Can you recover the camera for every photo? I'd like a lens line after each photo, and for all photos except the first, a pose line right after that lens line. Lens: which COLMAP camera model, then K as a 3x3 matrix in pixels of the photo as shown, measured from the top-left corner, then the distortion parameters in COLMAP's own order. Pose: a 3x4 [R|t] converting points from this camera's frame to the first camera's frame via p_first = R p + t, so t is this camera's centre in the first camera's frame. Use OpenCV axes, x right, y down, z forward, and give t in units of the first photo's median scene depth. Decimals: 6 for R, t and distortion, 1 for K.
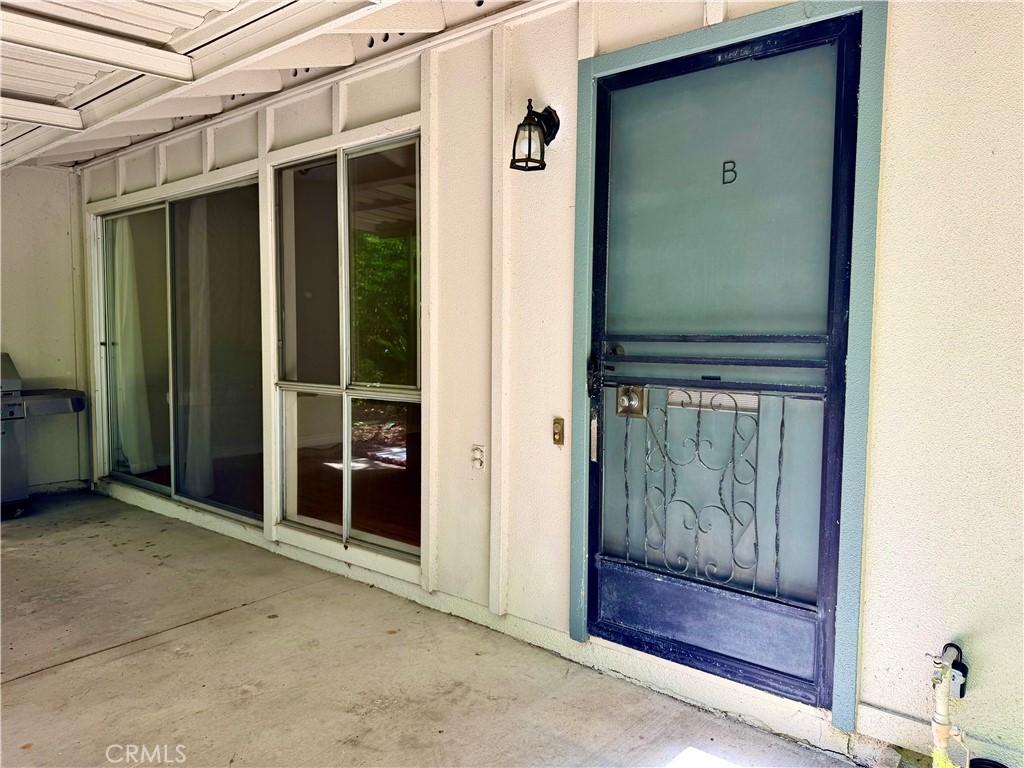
lens RADIAL K [[725.6, 0, 513.8], [0, 725.6, 388.2], [0, 0, 1]] dist [0.082476, -0.098098]
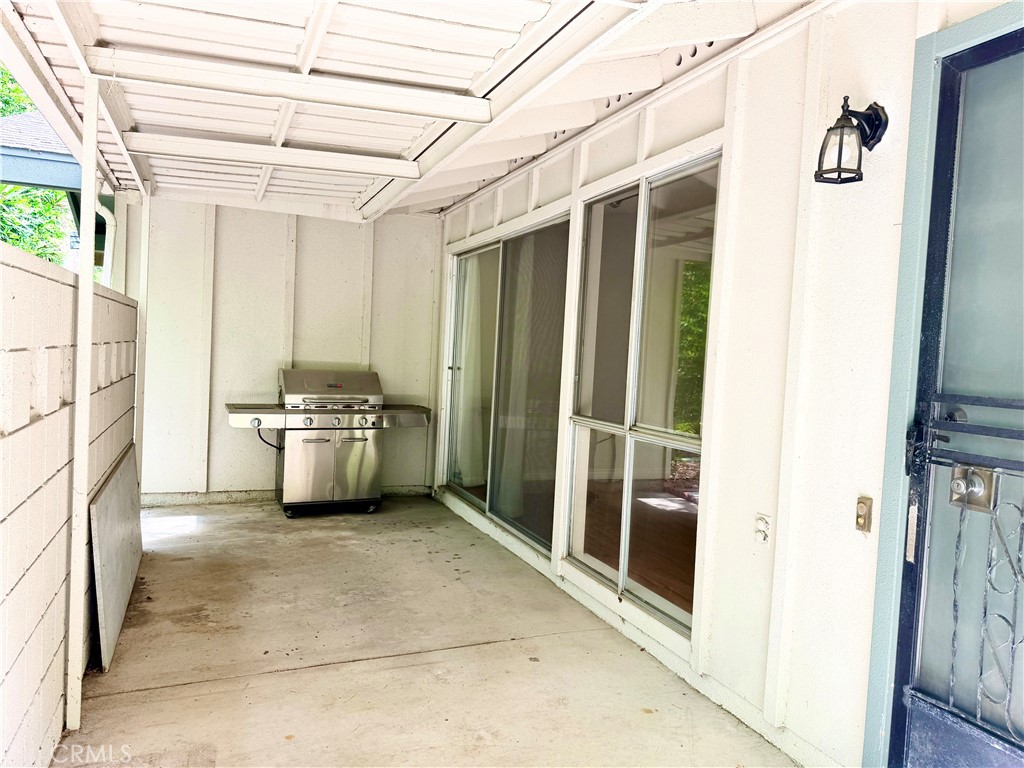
lens RADIAL K [[724.4, 0, 514.1], [0, 724.4, 387.1], [0, 0, 1]] dist [0.053137, -0.058950]
pose [[0.885706, 0.059428, -0.460427, 0.070642], [-0.078349, 0.996682, -0.022074, -0.024322], [0.457587, 0.055625, 0.887423, 0.111438]]
